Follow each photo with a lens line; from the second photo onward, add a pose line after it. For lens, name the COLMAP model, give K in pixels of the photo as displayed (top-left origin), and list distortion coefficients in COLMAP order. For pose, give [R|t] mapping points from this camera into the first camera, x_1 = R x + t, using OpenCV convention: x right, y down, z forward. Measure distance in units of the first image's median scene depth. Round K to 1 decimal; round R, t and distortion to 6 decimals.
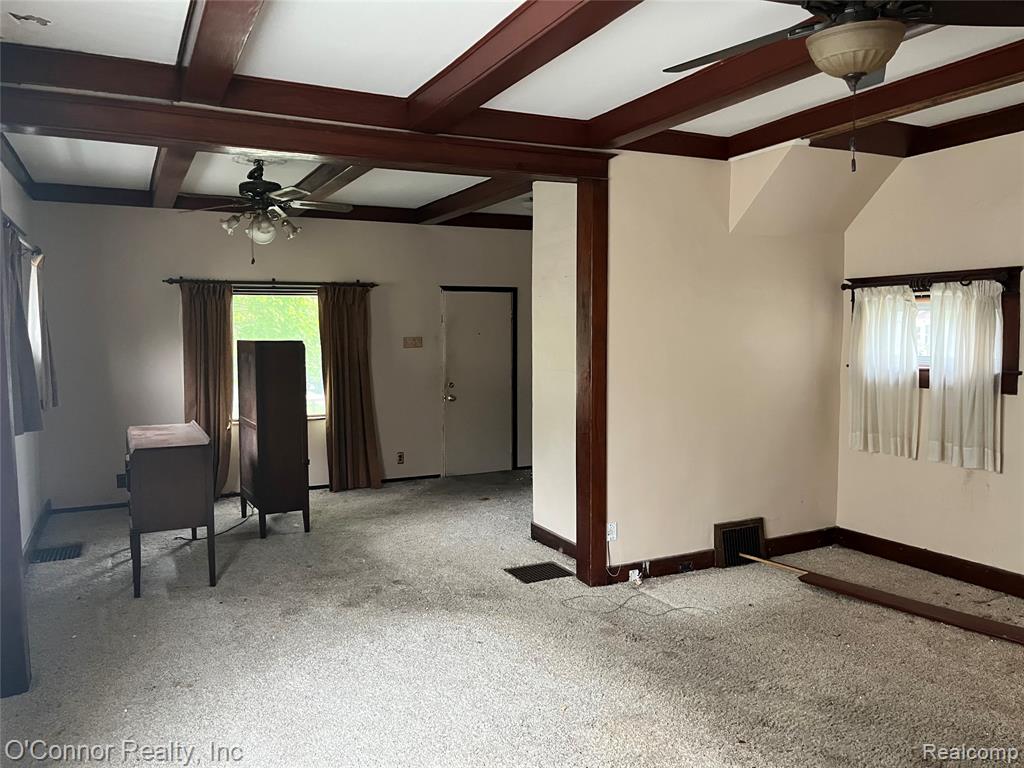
lens RADIAL K [[780.3, 0, 512.0], [0, 780.3, 384.0], [0, 0, 1]] dist [0.078804, -0.138992]
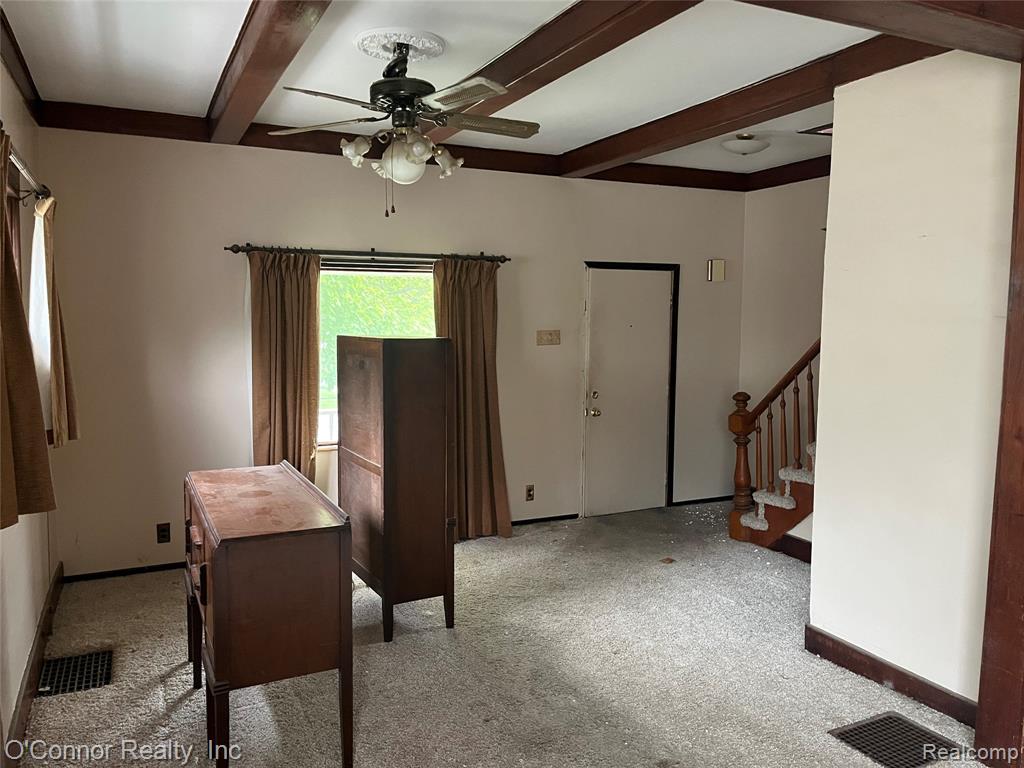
lens RADIAL K [[777.5, 0, 513.2], [0, 777.5, 381.0], [0, 0, 1]] dist [0.085216, -0.154475]
pose [[0.999950, 0.009047, -0.004354, -0.182764], [-0.008997, 0.999895, 0.011329, -0.023632], [0.004456, -0.011289, 0.999926, 0.304564]]
